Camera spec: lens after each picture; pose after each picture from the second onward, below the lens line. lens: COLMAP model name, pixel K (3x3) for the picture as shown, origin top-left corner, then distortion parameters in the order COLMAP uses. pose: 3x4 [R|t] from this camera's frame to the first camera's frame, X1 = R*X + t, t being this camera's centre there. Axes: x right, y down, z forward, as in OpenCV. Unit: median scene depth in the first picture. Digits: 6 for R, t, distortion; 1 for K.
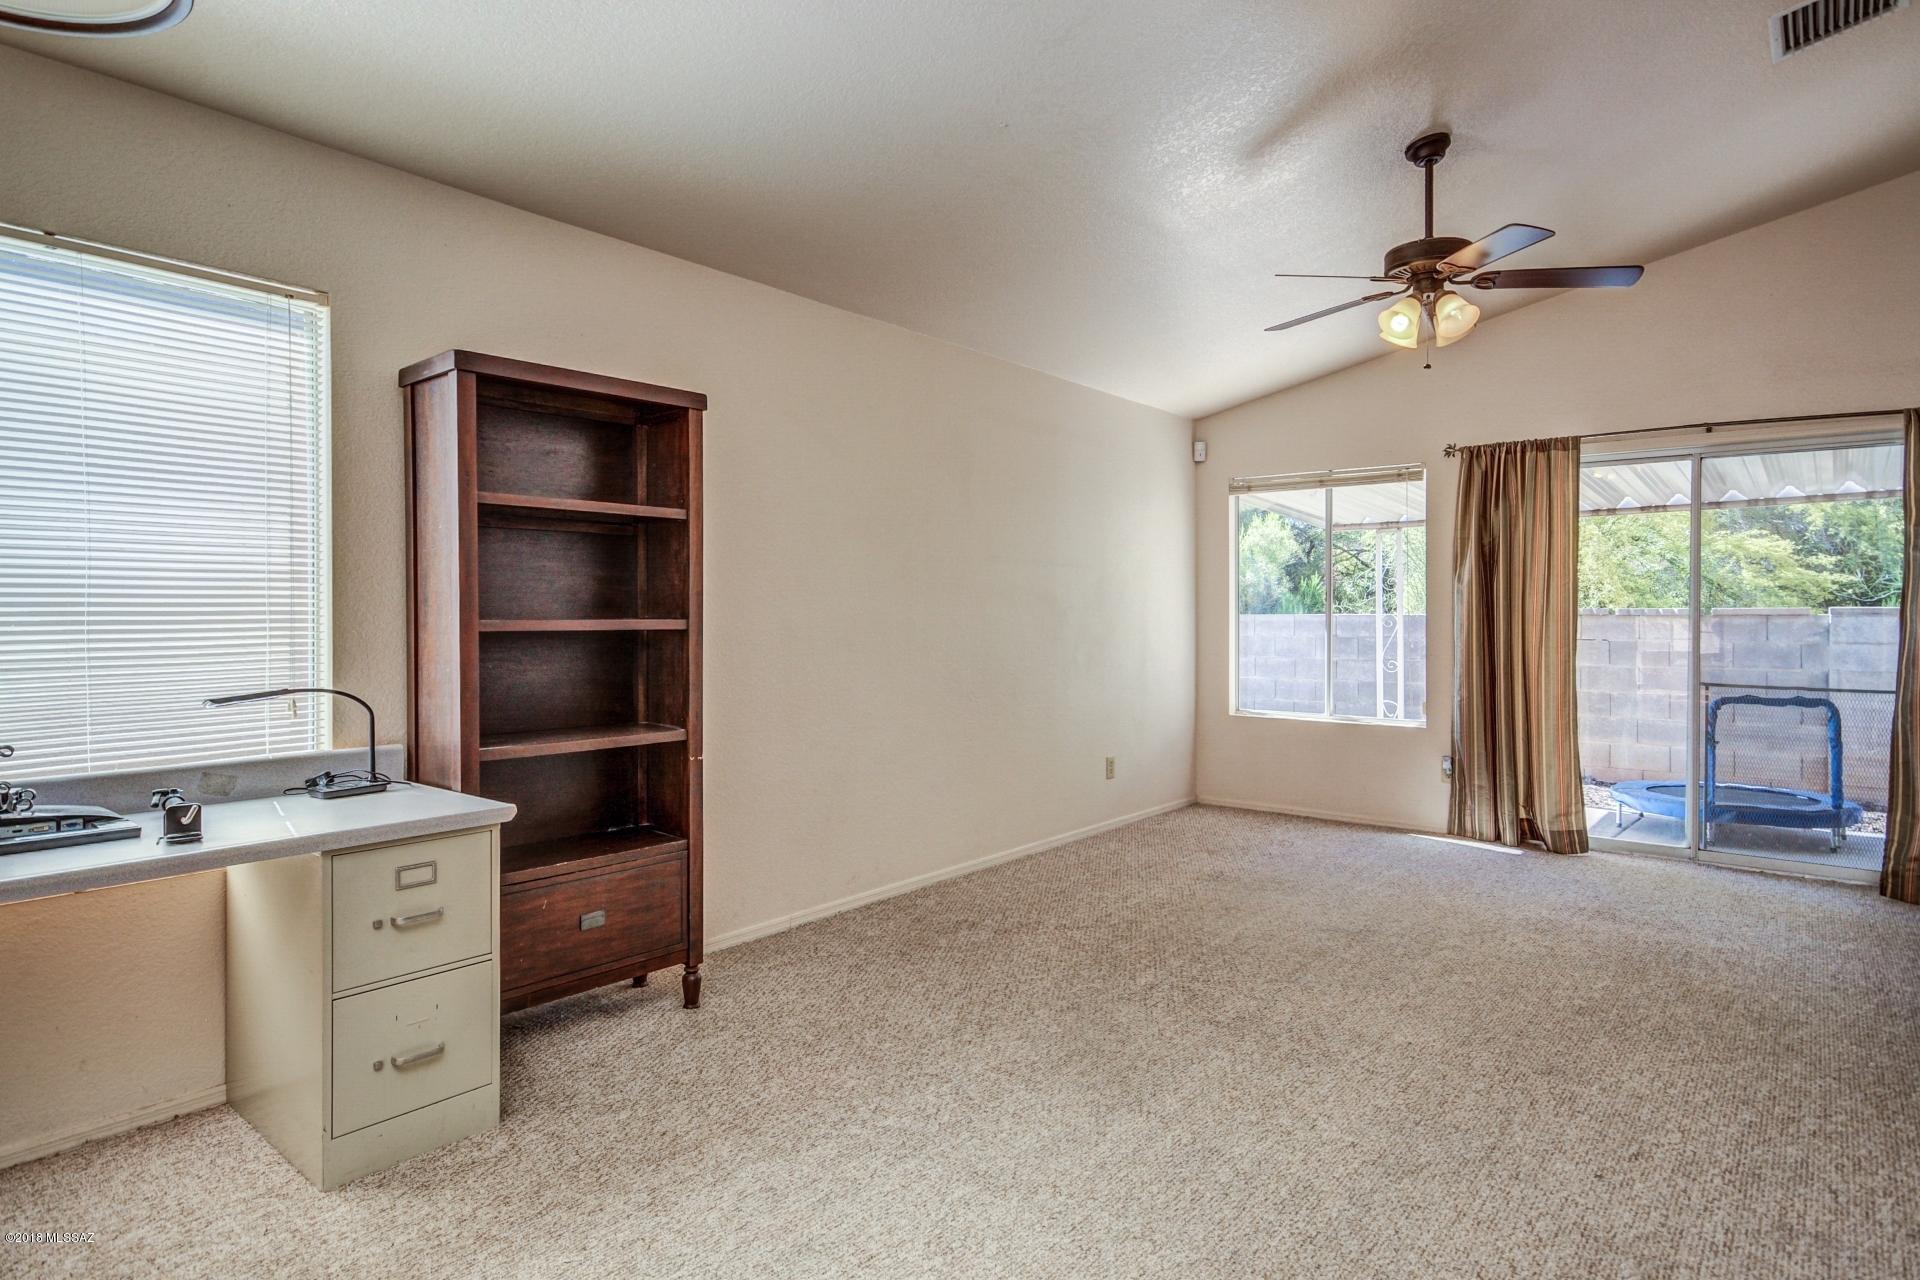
lens RADIAL K [[1046.6, 0, 960.0], [0, 1046.6, 640.0], [0, 0, 1]] dist [0.002391, -0.001151]
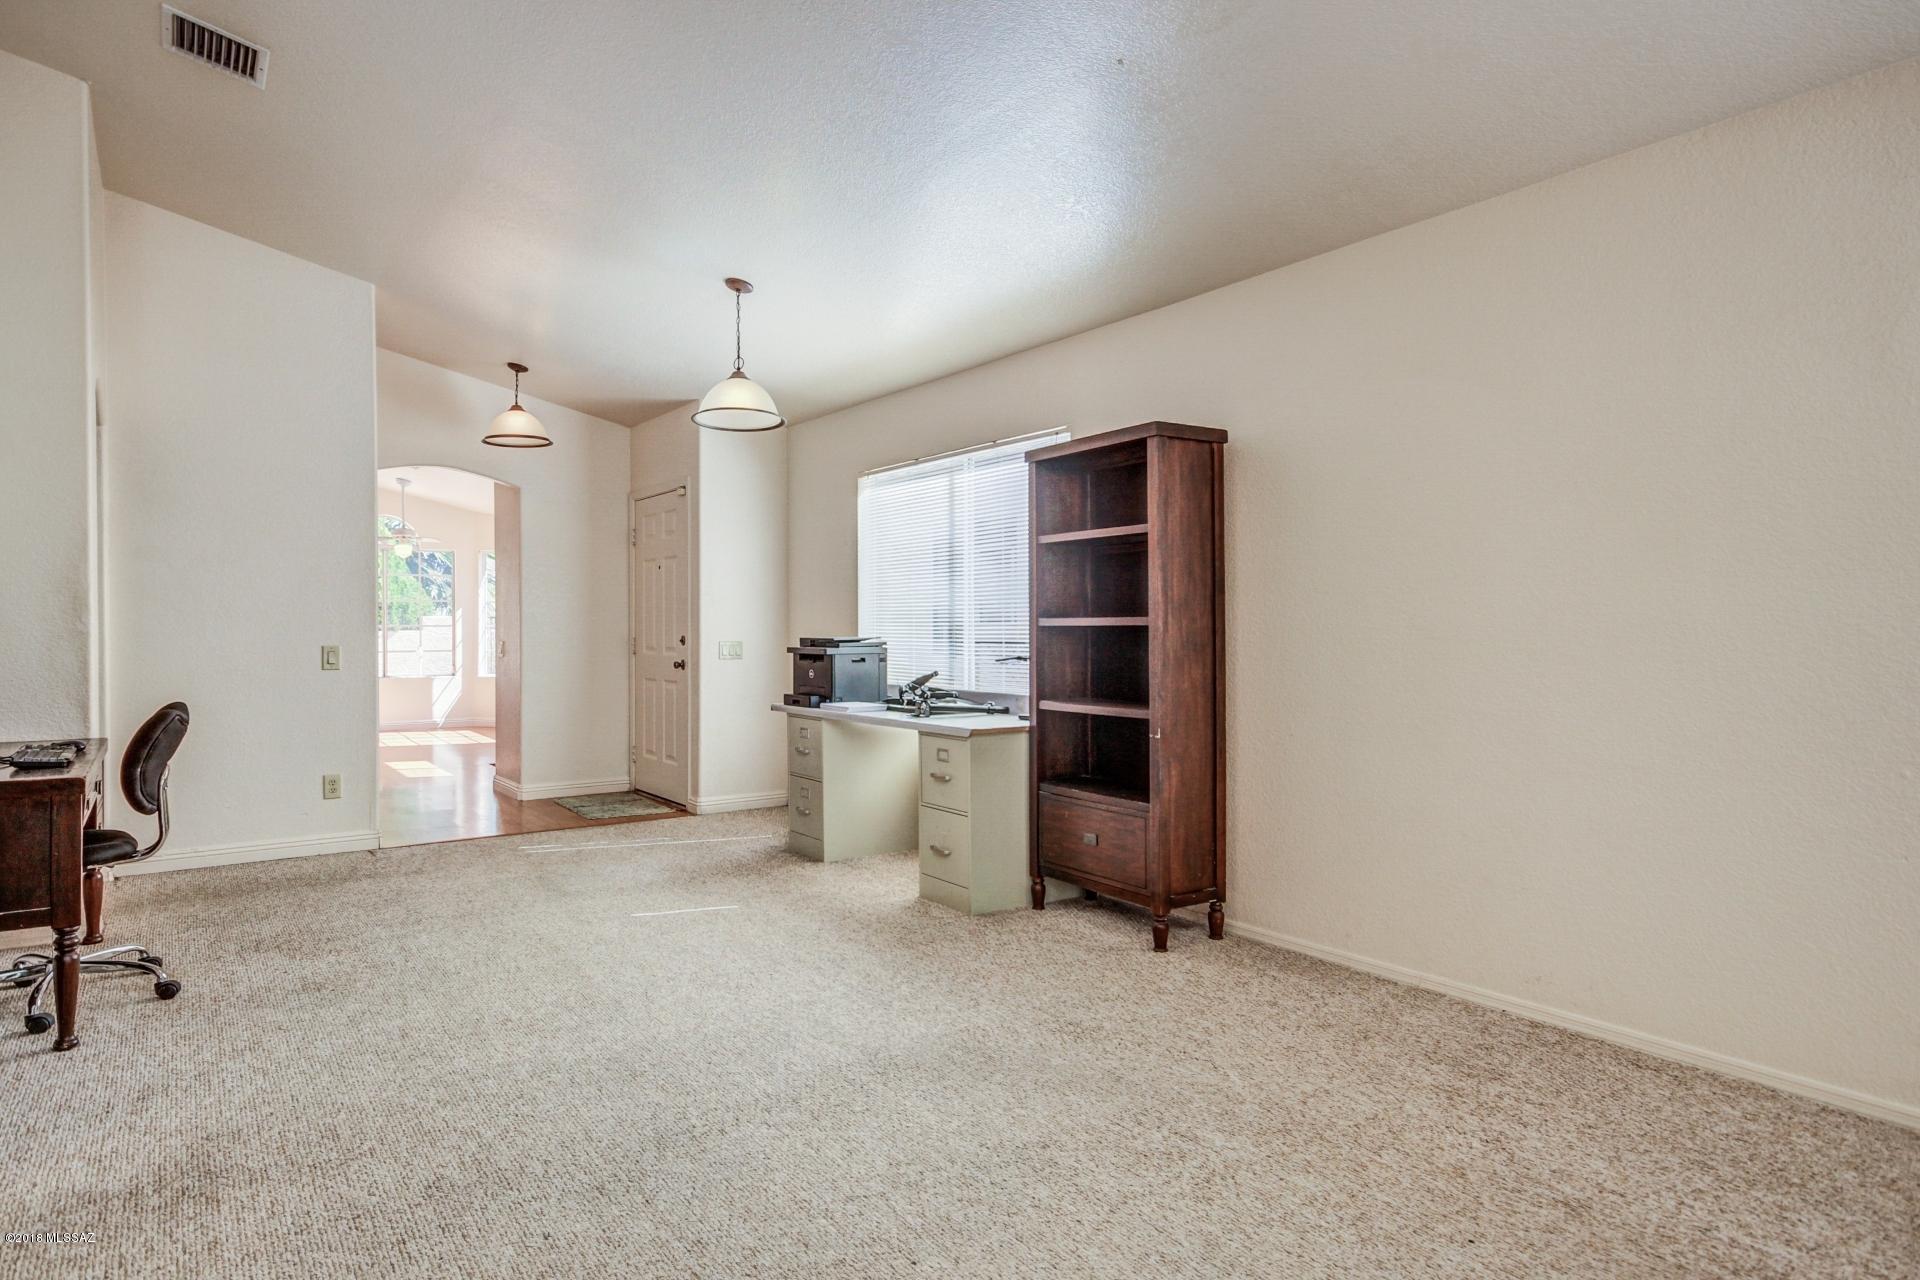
lens RADIAL K [[1093.1, 0, 926.3], [0, 1093.1, 638.4], [0, 0, 1]] dist [0.003540, 0.001690]
pose [[-0.276880, 0.010634, -0.960846, 1.143128], [-0.018611, 0.999692, 0.016427, -0.012857], [0.960724, 0.022431, -0.276597, 1.263048]]
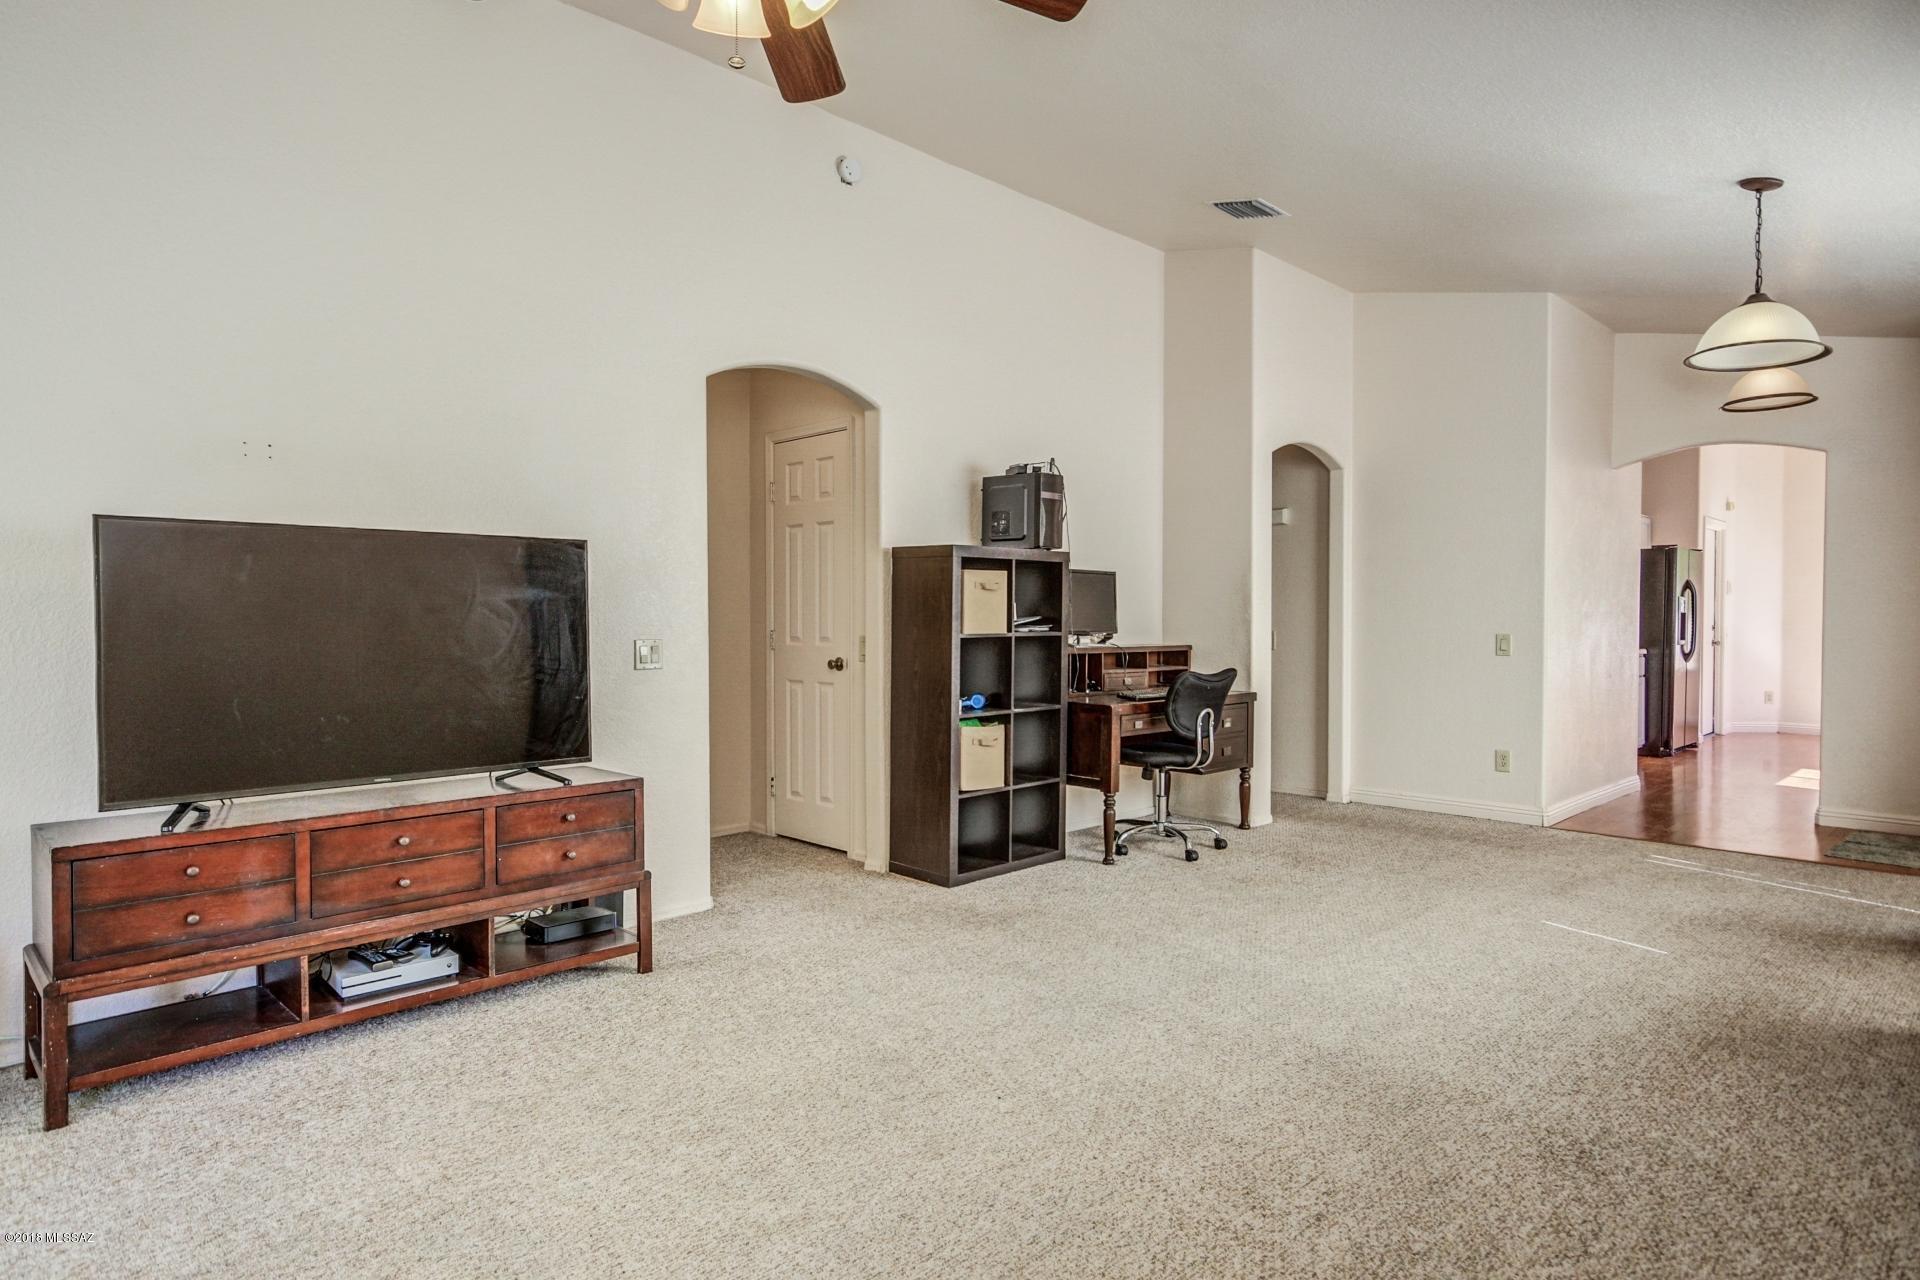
lens RADIAL K [[1093.1, 0, 926.3], [0, 1093.1, 638.4], [0, 0, 1]] dist [0.003540, 0.001690]
pose [[-0.991021, -0.003761, 0.133650, 0.395421], [0.001783, 0.999144, 0.041332, -0.030396], [-0.133691, 0.041199, -0.990166, 2.004061]]
